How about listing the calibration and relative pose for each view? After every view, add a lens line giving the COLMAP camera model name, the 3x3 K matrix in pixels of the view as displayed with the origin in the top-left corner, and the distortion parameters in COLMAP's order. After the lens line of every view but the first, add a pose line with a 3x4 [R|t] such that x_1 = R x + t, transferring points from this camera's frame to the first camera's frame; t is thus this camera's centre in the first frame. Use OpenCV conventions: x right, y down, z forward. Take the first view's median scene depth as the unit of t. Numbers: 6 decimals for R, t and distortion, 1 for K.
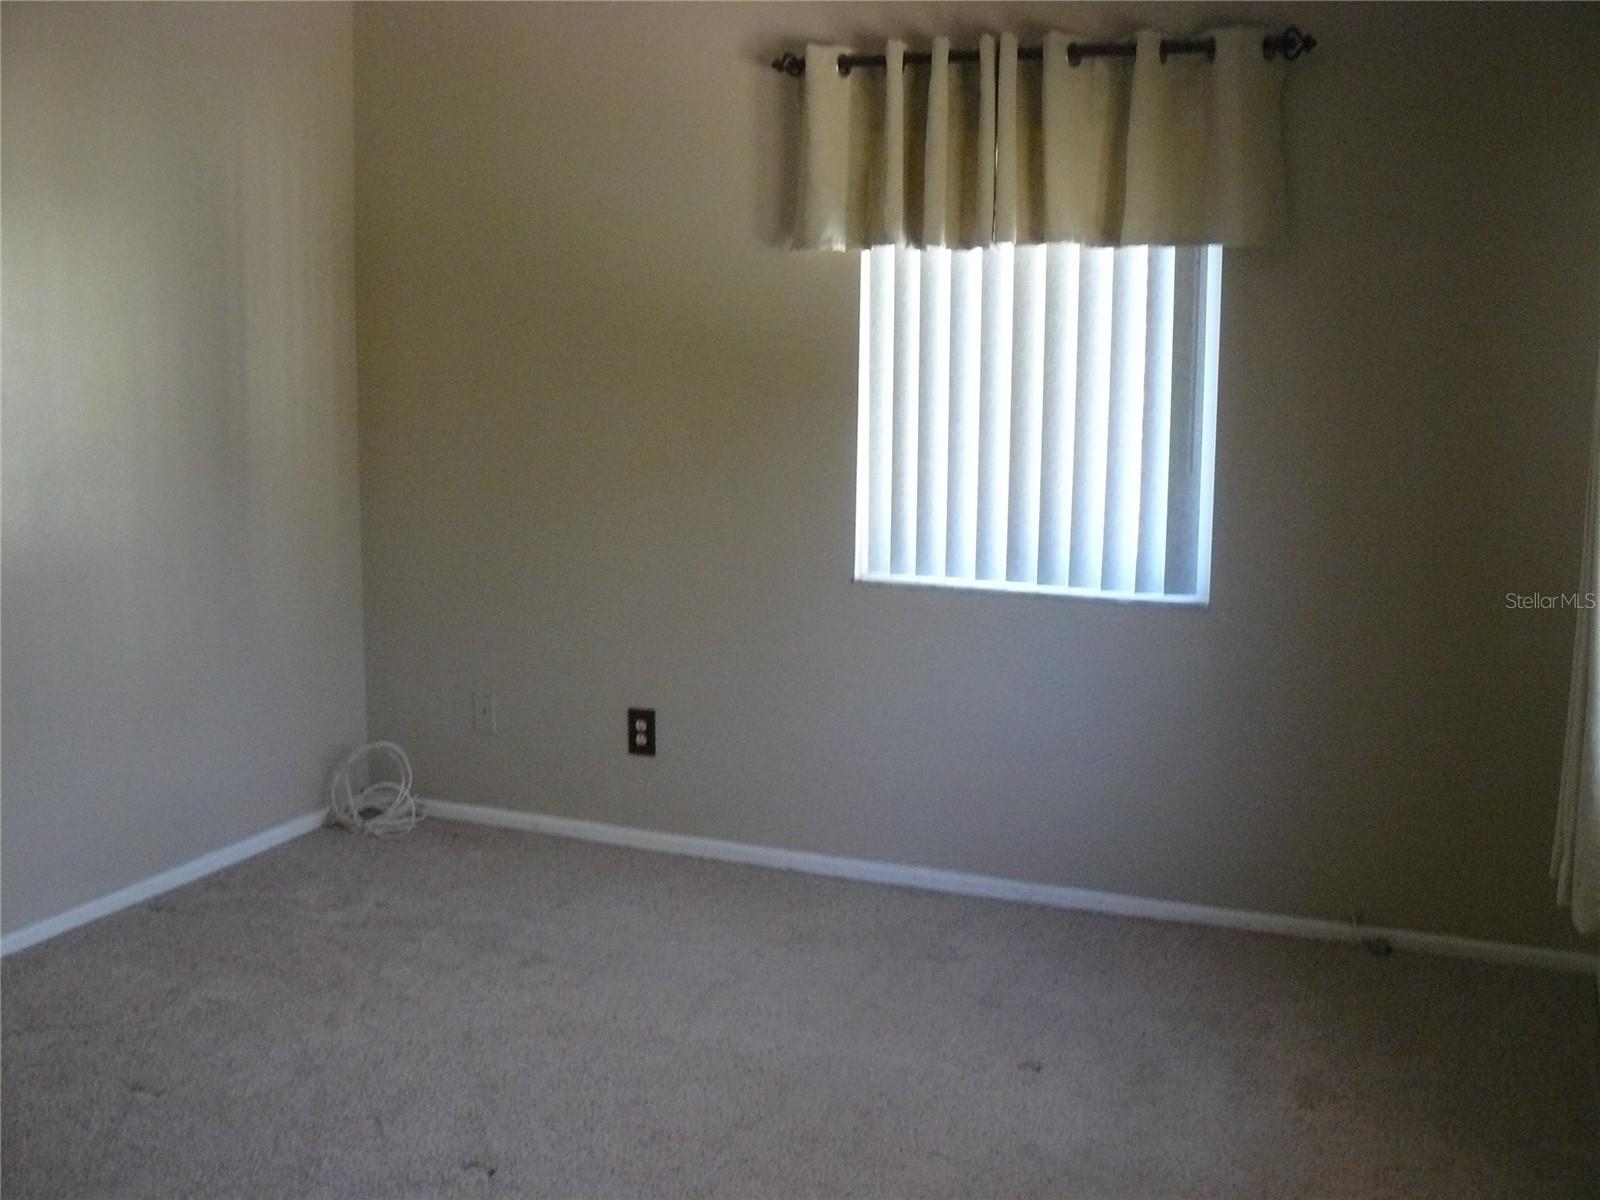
lens RADIAL K [[1718.9, 0, 800.0], [0, 1718.9, 600.0], [0, 0, 1]] dist [-0.183620, 0.200928]
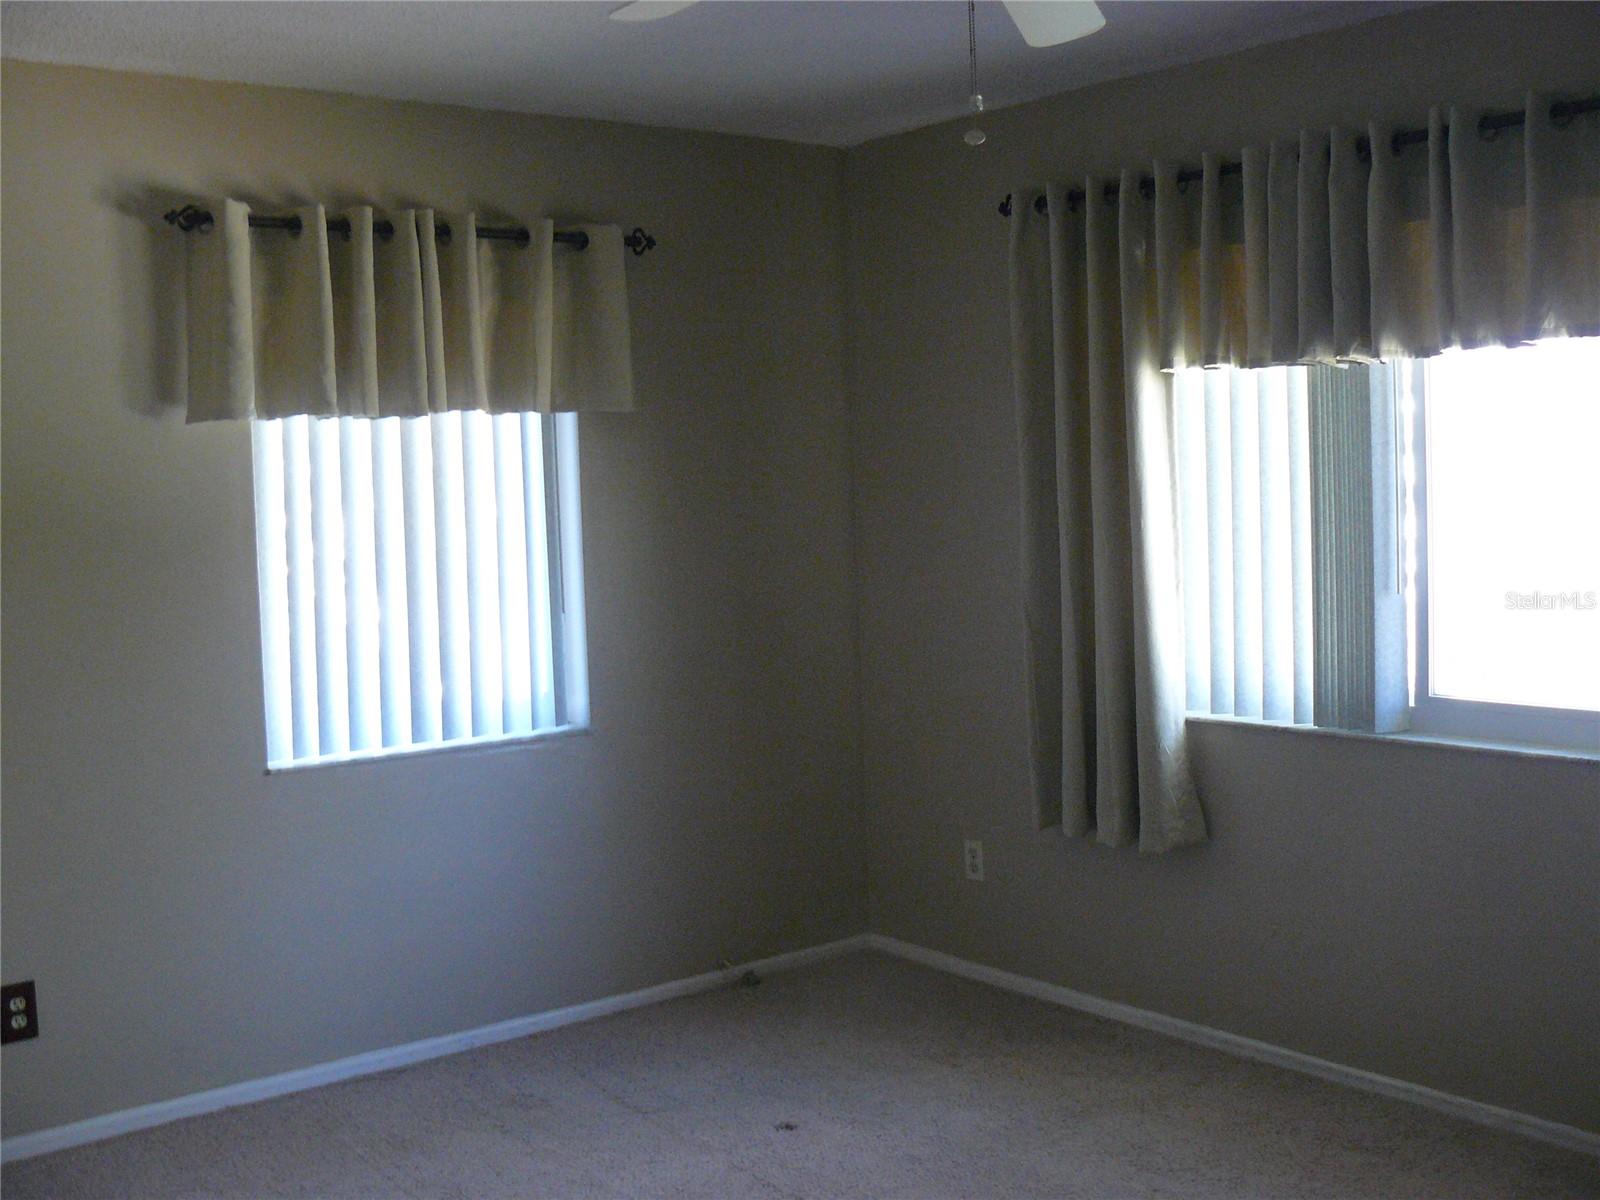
lens RADIAL K [[1725.4, 0, 790.7], [0, 1725.4, 585.0], [0, 0, 1]] dist [-0.183748, 0.204197]
pose [[0.483048, -0.085046, 0.871454, -0.670990], [0.175867, 0.984413, -0.001414, -0.064662], [-0.857750, 0.153943, 0.490476, 0.314184]]
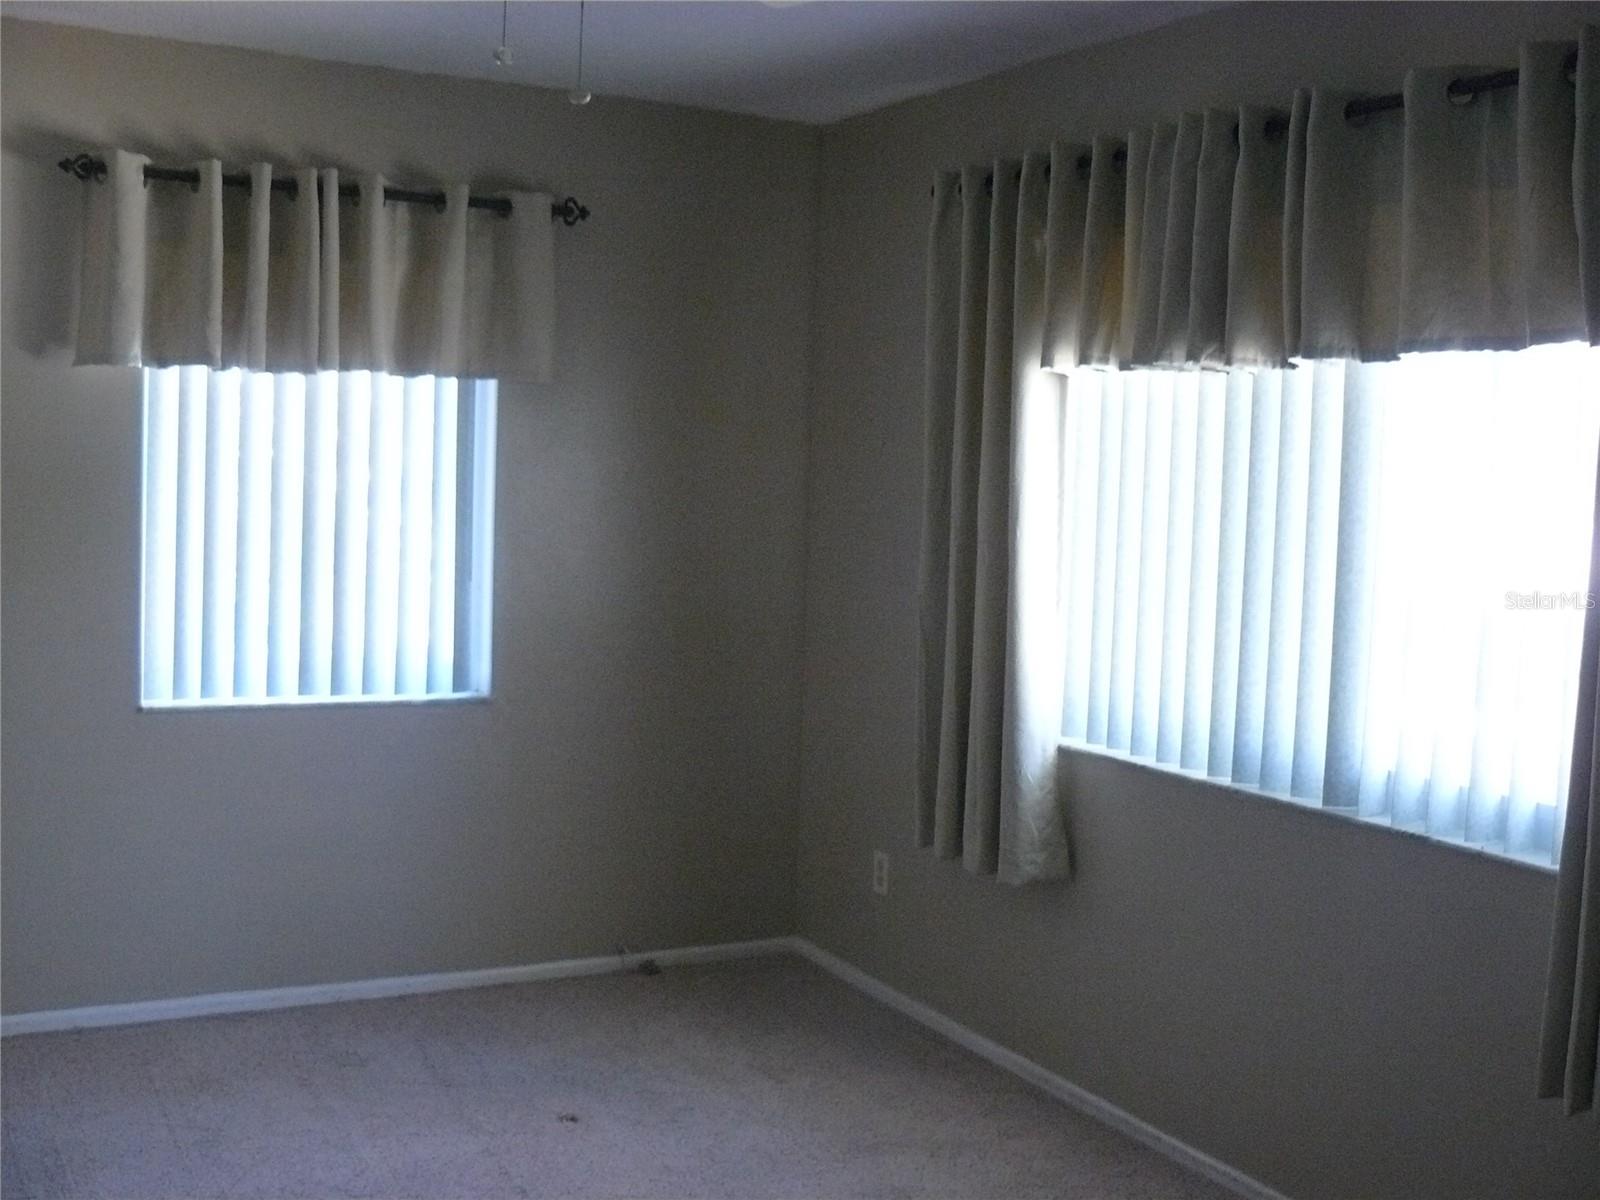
lens RADIAL K [[1718.9, 0, 800.0], [0, 1718.9, 600.0], [0, 0, 1]] dist [-0.183620, 0.200928]
pose [[0.624168, -0.050958, 0.779626, -0.501193], [0.093559, 0.995565, -0.009831, -0.030647], [-0.775668, 0.079077, 0.626168, 0.133646]]
